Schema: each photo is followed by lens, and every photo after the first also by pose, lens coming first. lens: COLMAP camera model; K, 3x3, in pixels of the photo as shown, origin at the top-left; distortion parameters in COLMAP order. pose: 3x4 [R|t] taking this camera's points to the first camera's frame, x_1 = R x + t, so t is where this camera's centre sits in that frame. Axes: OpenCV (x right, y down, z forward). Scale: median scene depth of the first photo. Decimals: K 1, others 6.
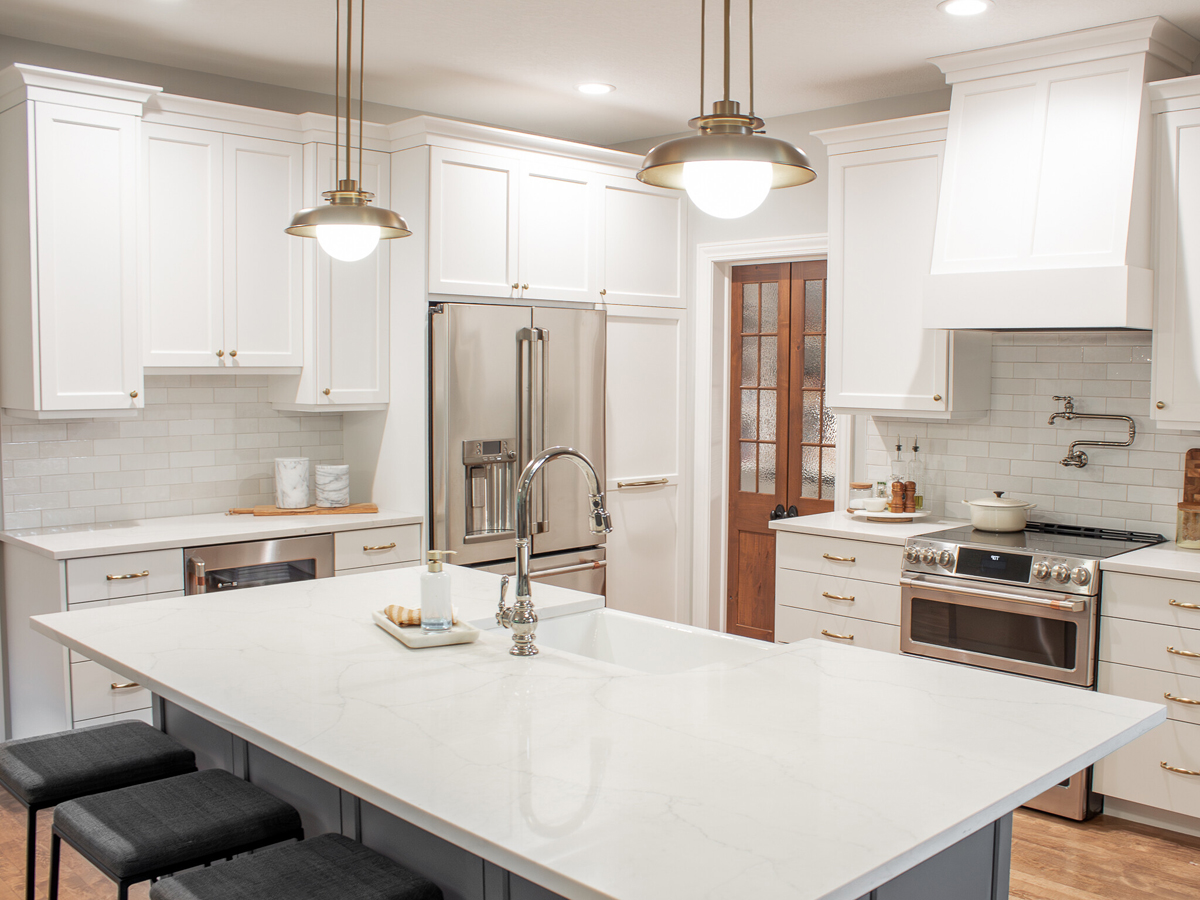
lens RADIAL K [[1183.0, 0, 664.1], [0, 1183.0, 450.9], [0, 0, 1]] dist [-0.166400, 0.171306]
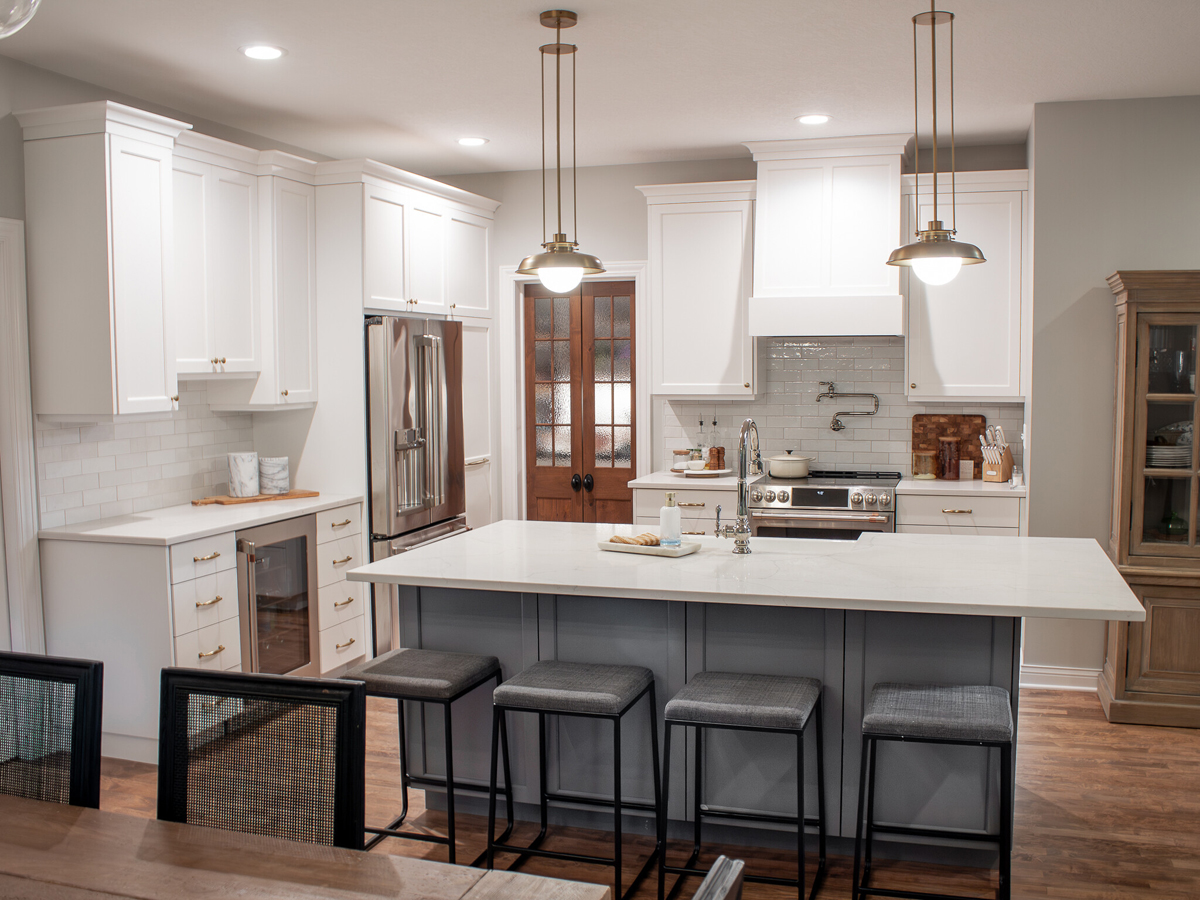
lens RADIAL K [[1169.1, 0, 600.4], [0, 1169.1, 456.2], [0, 0, 1]] dist [-0.149625, 0.164407]
pose [[0.897155, -0.049871, 0.438891, -0.525200], [0.045813, 0.998753, 0.019838, 0.003422], [-0.439333, 0.002310, 0.898321, -0.166043]]
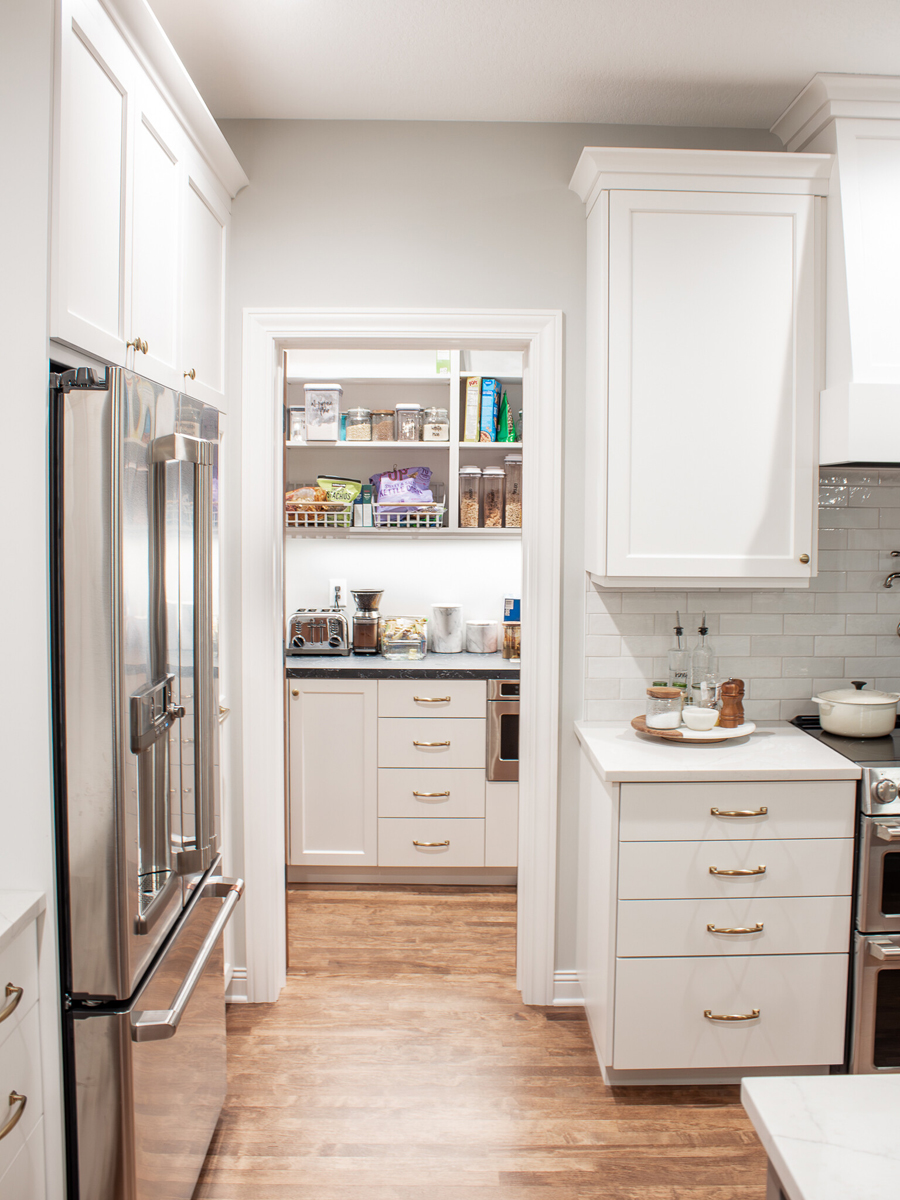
lens RADIAL K [[1151.1, 0, 449.1], [0, 1151.1, 564.0], [0, 0, 1]] dist [-0.184893, 0.182902]
pose [[0.707252, -0.037307, 0.705976, -0.388943], [0.047236, 0.998869, 0.005464, -0.054930], [-0.705381, 0.029483, 0.708214, 0.654863]]
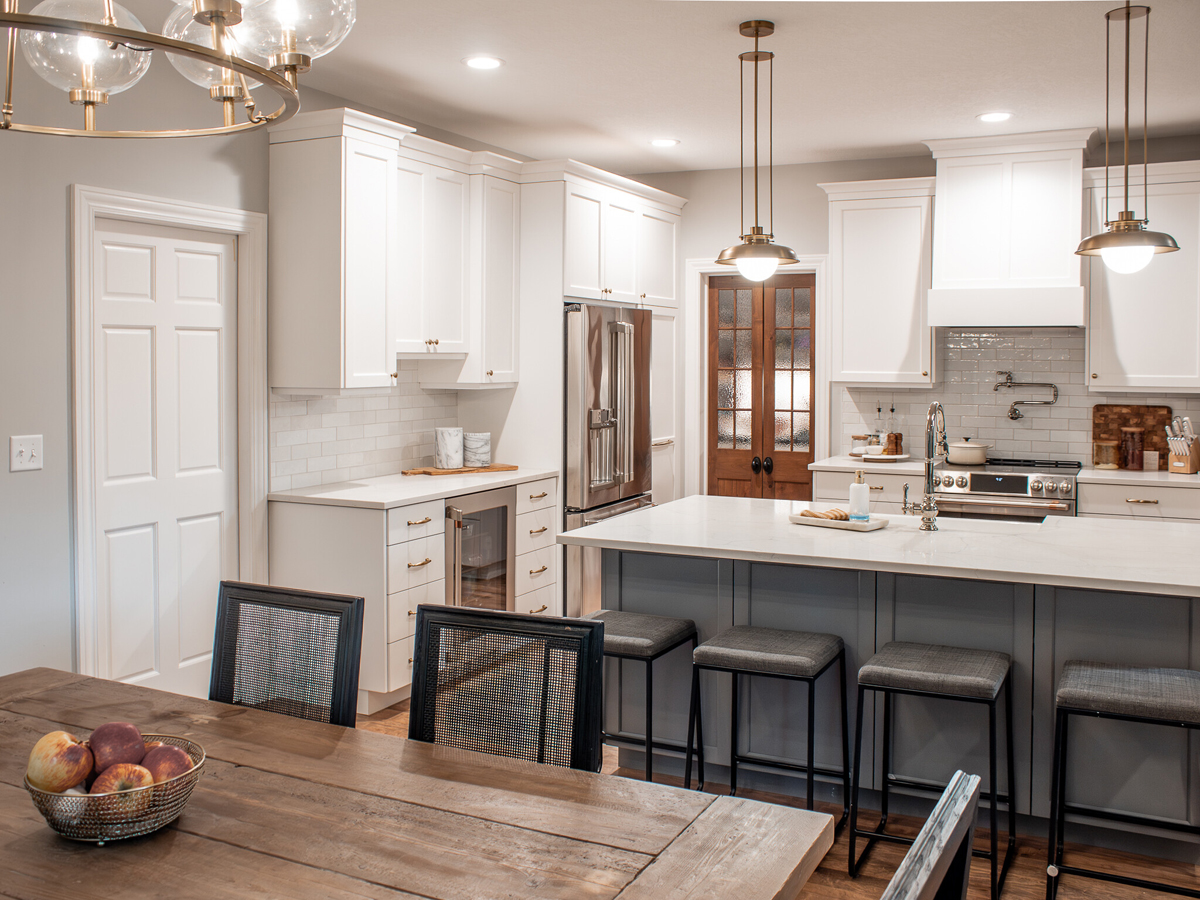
lens RADIAL K [[1130.7, 0, 603.2], [0, 1130.7, 364.8], [0, 0, 1]] dist [-0.090539, 0.133006]
pose [[0.950958, -0.006012, 0.309261, -0.559208], [0.024536, 0.998127, -0.056043, 0.011325], [-0.308344, 0.060882, 0.949325, -0.187196]]
